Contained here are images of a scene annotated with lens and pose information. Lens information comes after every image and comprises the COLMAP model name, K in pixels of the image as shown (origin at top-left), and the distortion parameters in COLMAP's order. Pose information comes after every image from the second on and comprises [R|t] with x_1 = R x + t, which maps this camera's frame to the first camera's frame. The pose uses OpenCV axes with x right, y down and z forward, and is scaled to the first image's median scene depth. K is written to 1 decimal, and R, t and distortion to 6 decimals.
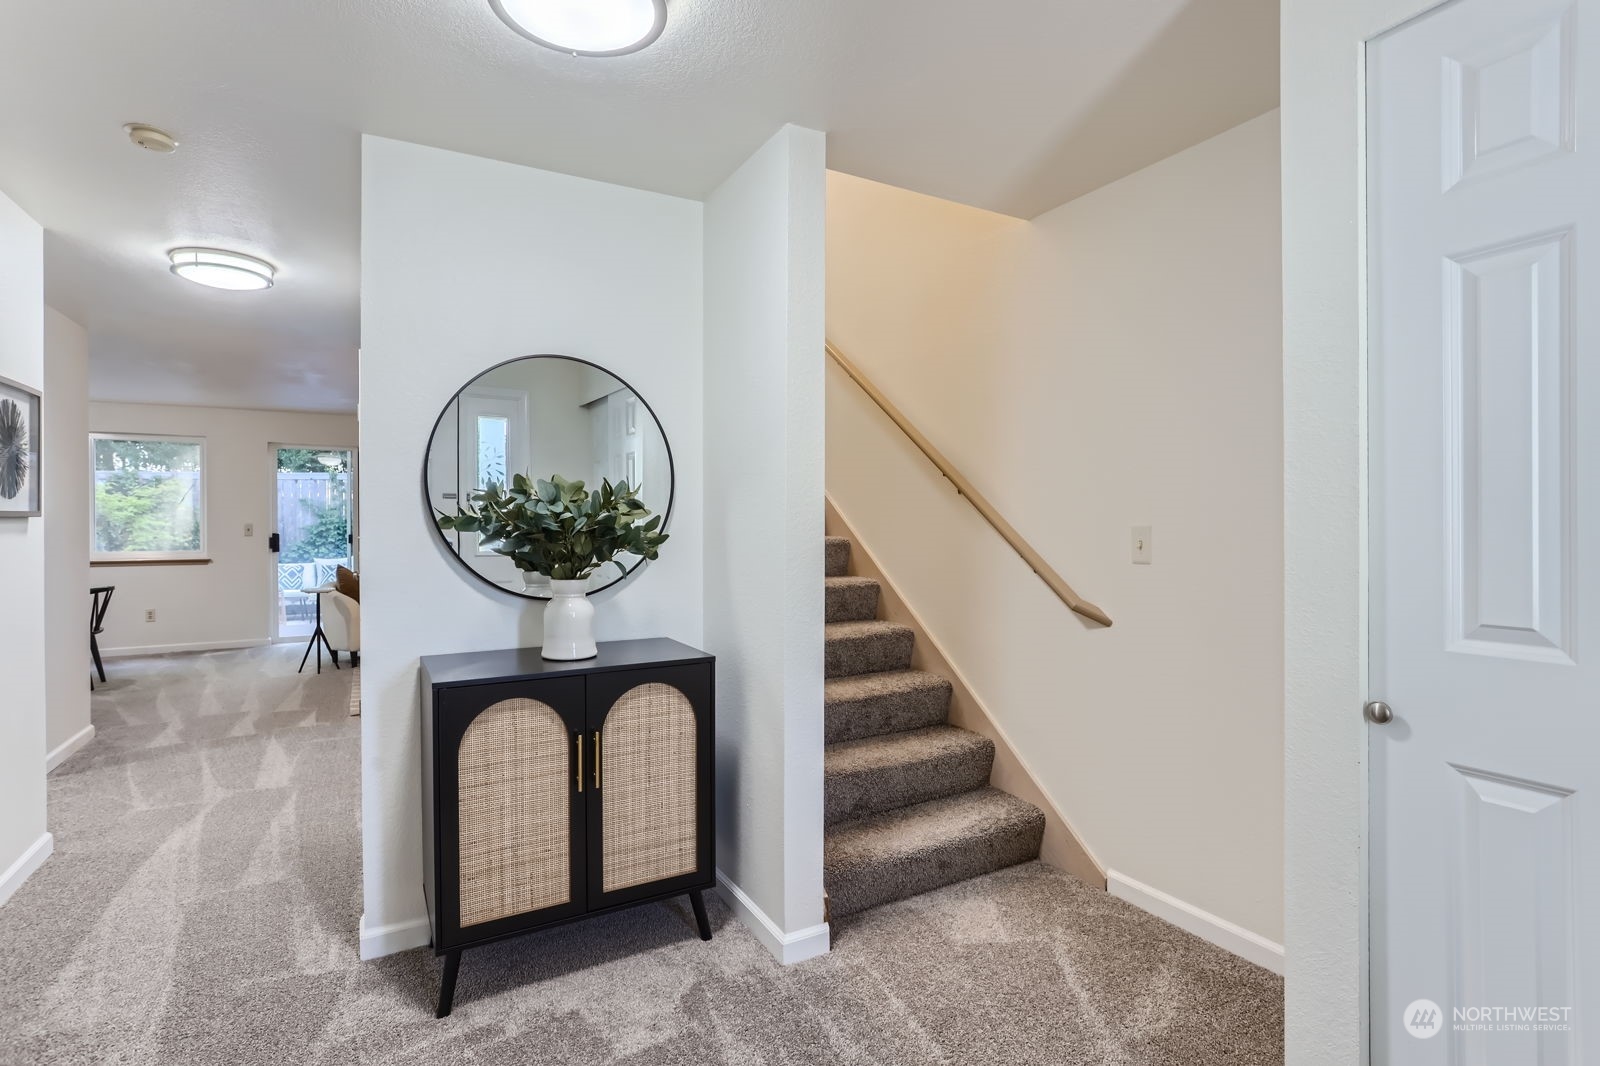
lens RADIAL K [[784.8, 0, 795.7], [0, 784.8, 536.6], [0, 0, 1]] dist [-0.042890, 0.025840]
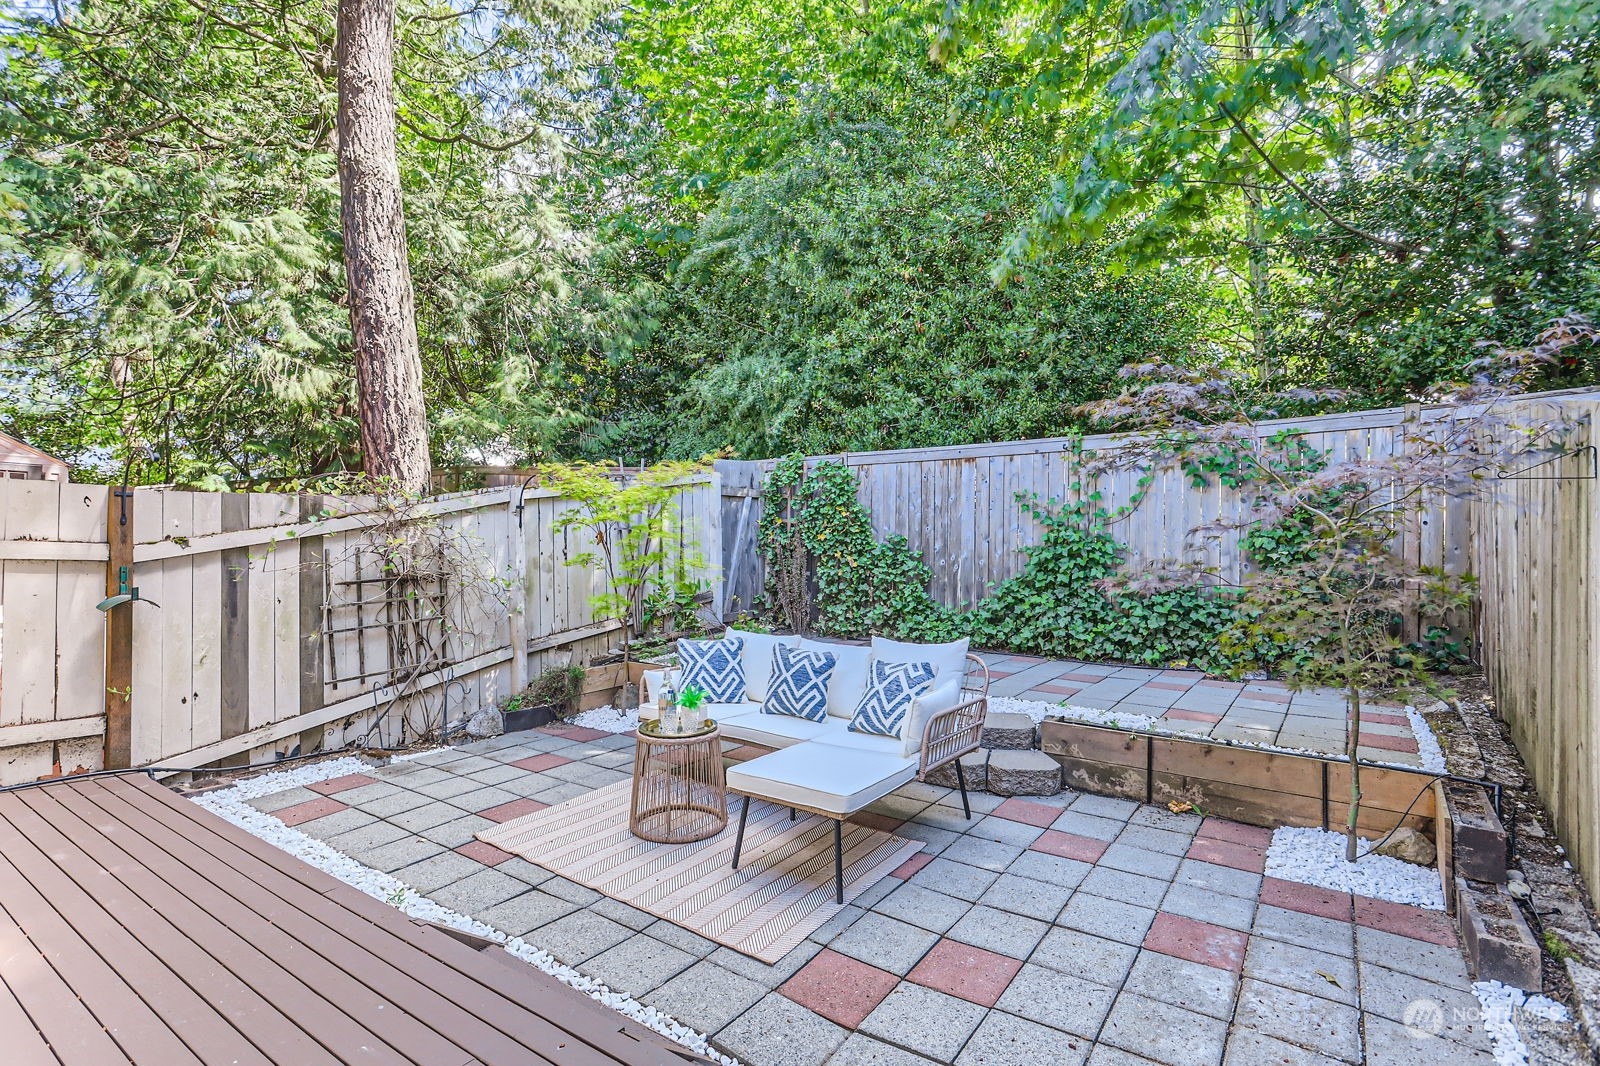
lens RADIAL K [[784.8, 0, 795.7], [0, 784.8, 536.6], [0, 0, 1]] dist [-0.042890, 0.025840]
pose [[0.442343, 0.004672, -0.896834, -0.252048], [-0.032720, 0.999405, -0.010932, -0.010614], [0.896249, 0.034181, 0.442233, 0.655385]]
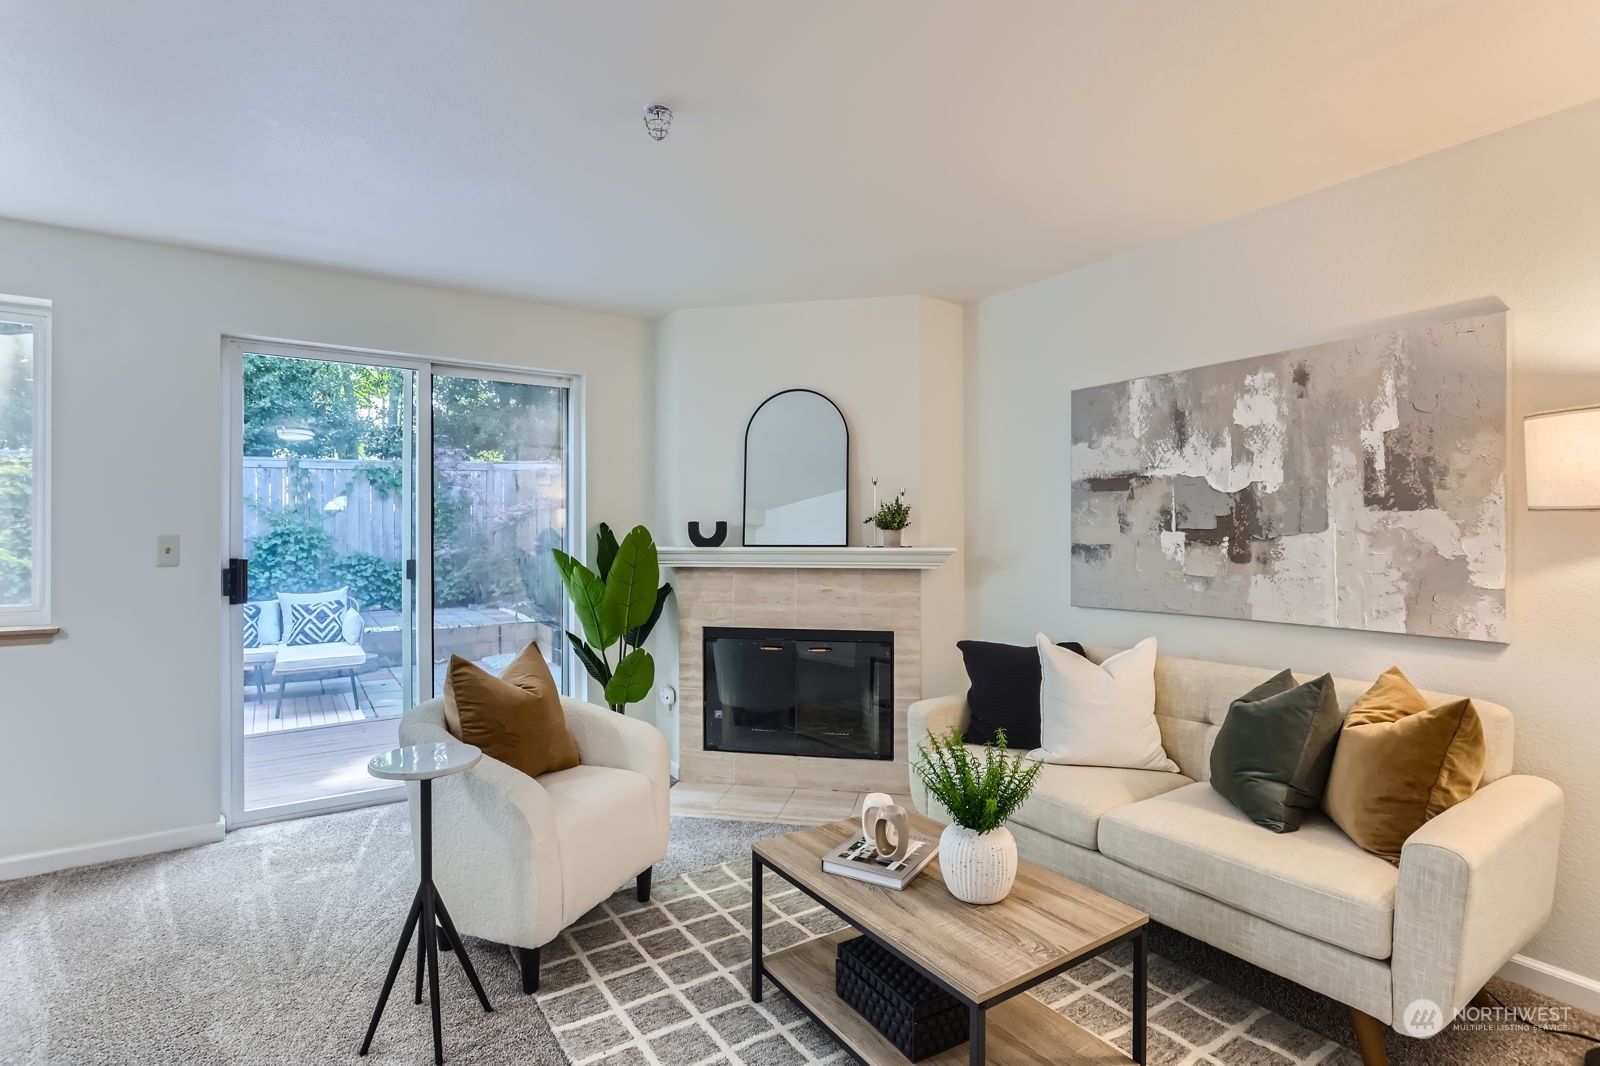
lens RADIAL K [[778.4, 0, 800.0], [0, 778.4, 533.0], [0, 0, 1]] dist [-0.038029, 0.023167]
pose [[0.996359, -0.000395, 0.085253, -0.222282], [0.001889, 0.999846, -0.017446, -0.005362], [-0.085233, 0.017543, 0.996207, 0.308268]]
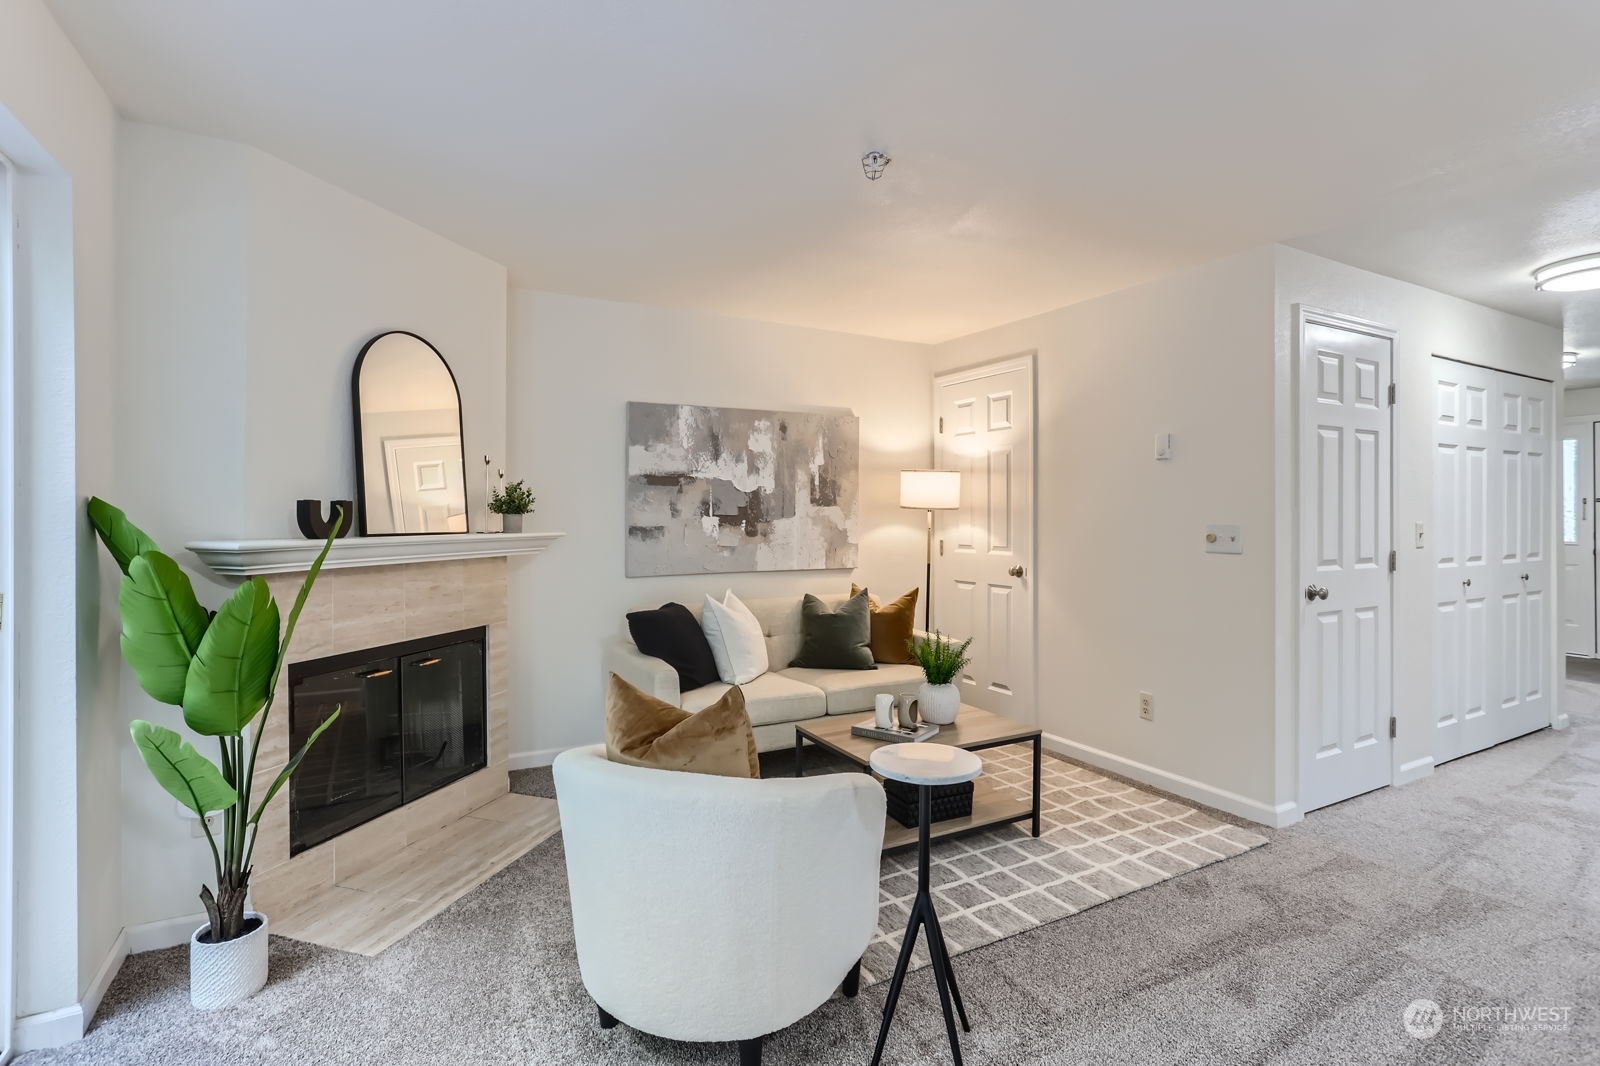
lens RADIAL K [[767.3, 0, 800.3], [0, 767.3, 516.3], [0, 0, 1]] dist [-0.051837, 0.023452]
pose [[0.001212, 0.000983, 0.999999, -0.397590], [0.016324, 0.999866, -0.001002, -0.008361], [-0.999866, 0.016326, 0.001196, 0.465373]]
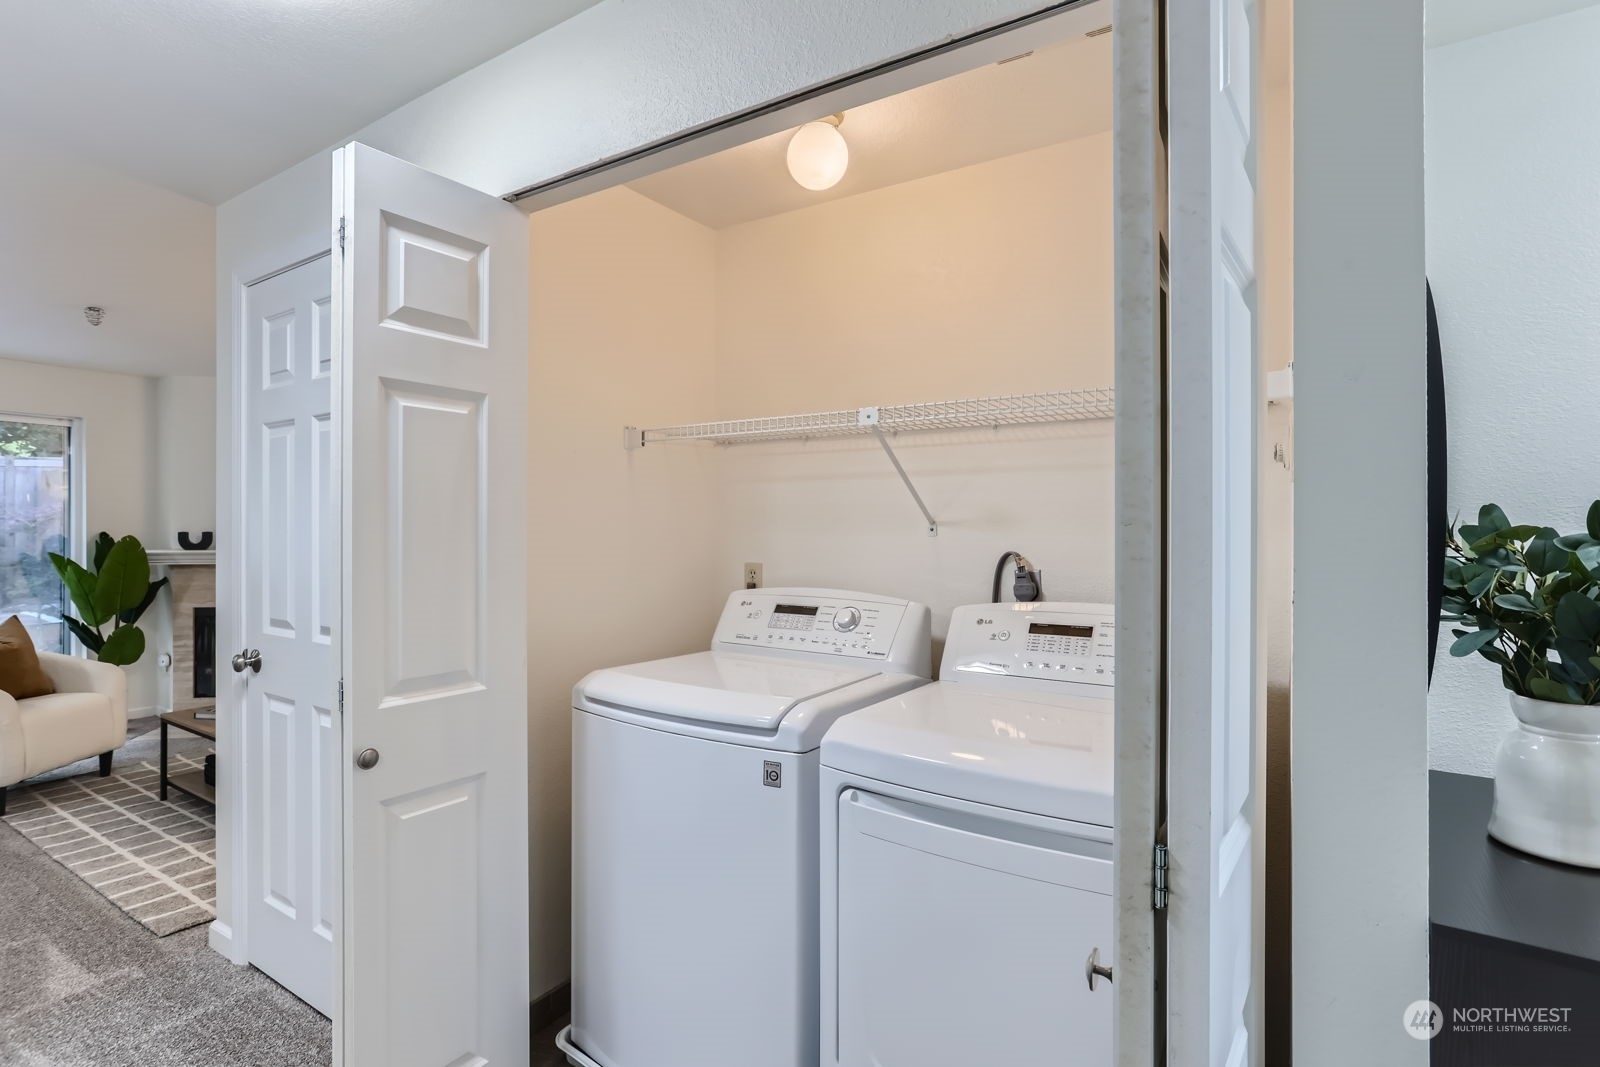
lens RADIAL K [[794.8, 0, 802.2], [0, 794.8, 530.9], [0, 0, 1]] dist [-0.039888, 0.027999]
pose [[0.886199, 0.001643, 0.463302, -0.149505], [0.004204, 0.999924, -0.011587, -0.008797], [-0.463286, 0.012216, 0.886125, 0.115297]]
